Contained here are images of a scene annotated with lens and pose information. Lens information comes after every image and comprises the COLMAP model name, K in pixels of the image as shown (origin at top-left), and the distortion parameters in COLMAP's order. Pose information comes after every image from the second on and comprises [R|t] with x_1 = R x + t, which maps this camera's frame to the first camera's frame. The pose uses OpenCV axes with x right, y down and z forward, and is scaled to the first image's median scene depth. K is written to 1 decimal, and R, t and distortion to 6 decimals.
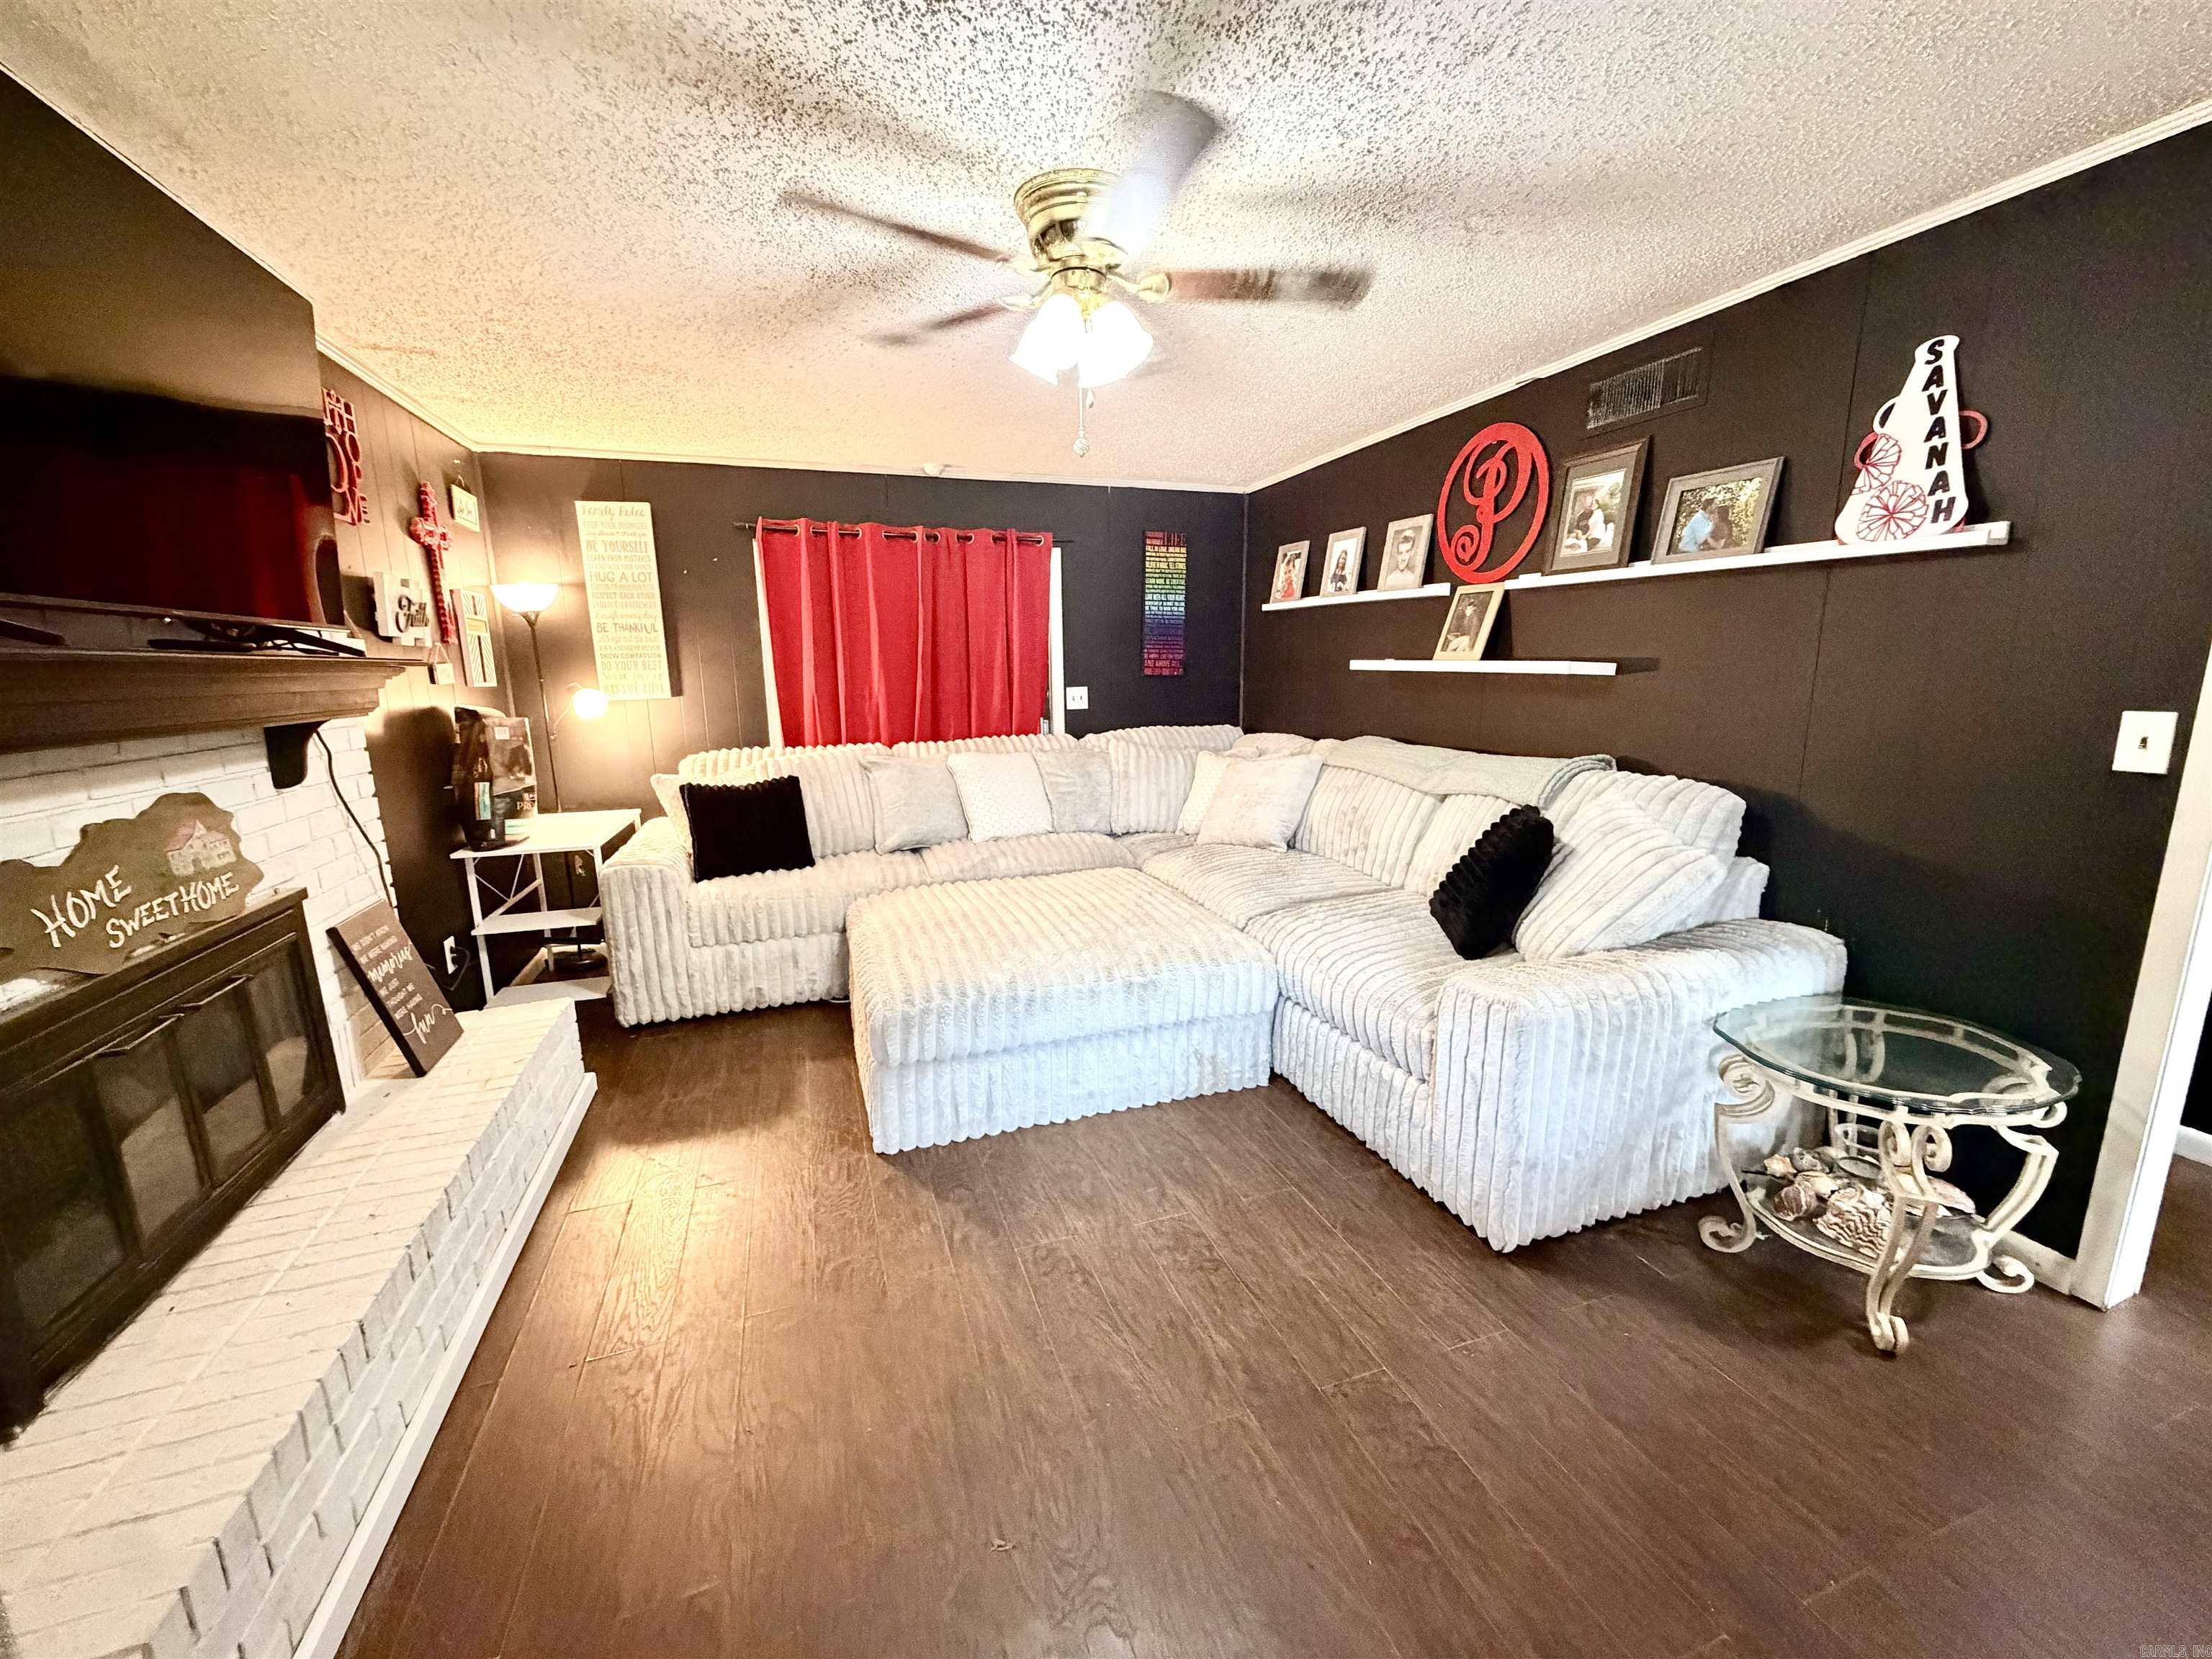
lens RADIAL K [[879.0, 0, 1105.0], [0, 879.0, 827.6], [0, 0, 1]] dist [0.002118, 0.000104]
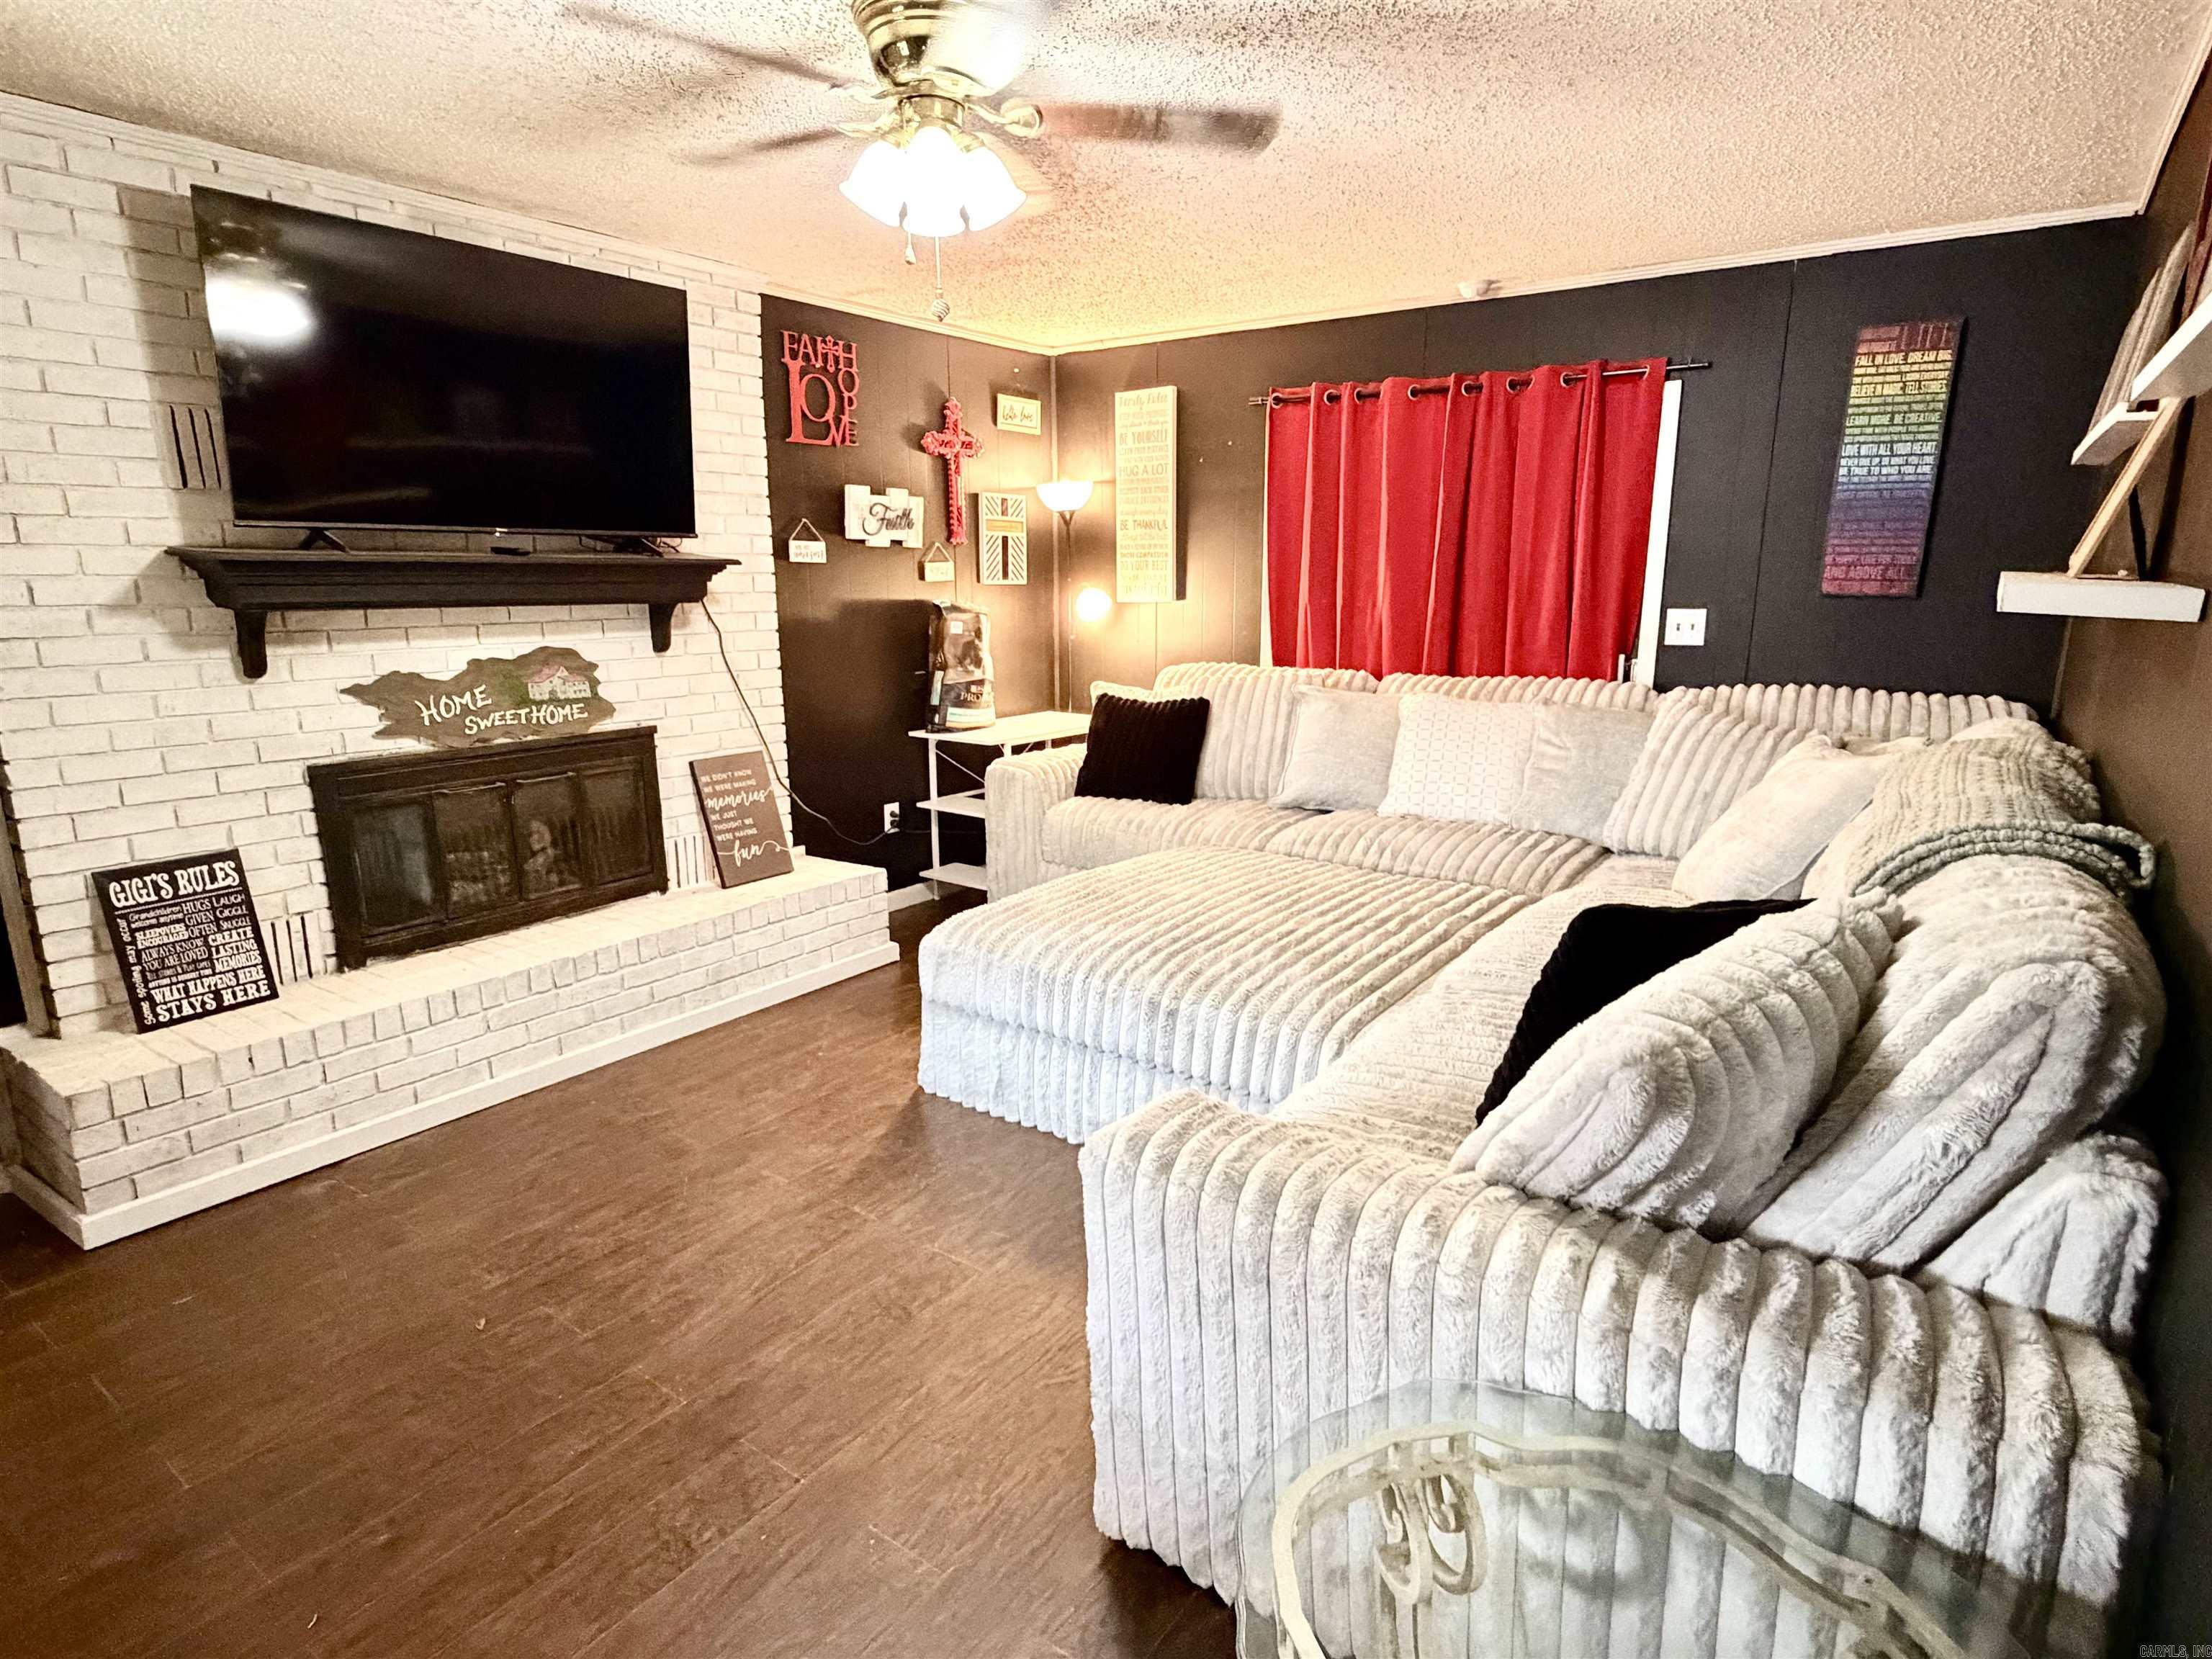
lens RADIAL K [[1206.2, 0, 1105.8], [0, 1206.2, 833.8], [0, 0, 1]] dist [-0.005706, -0.000599]
pose [[0.575914, 0.188100, -0.795576, 0.637379], [-0.157693, 0.980454, 0.117658, -0.061064], [0.802157, 0.057696, 0.594319, 0.279662]]
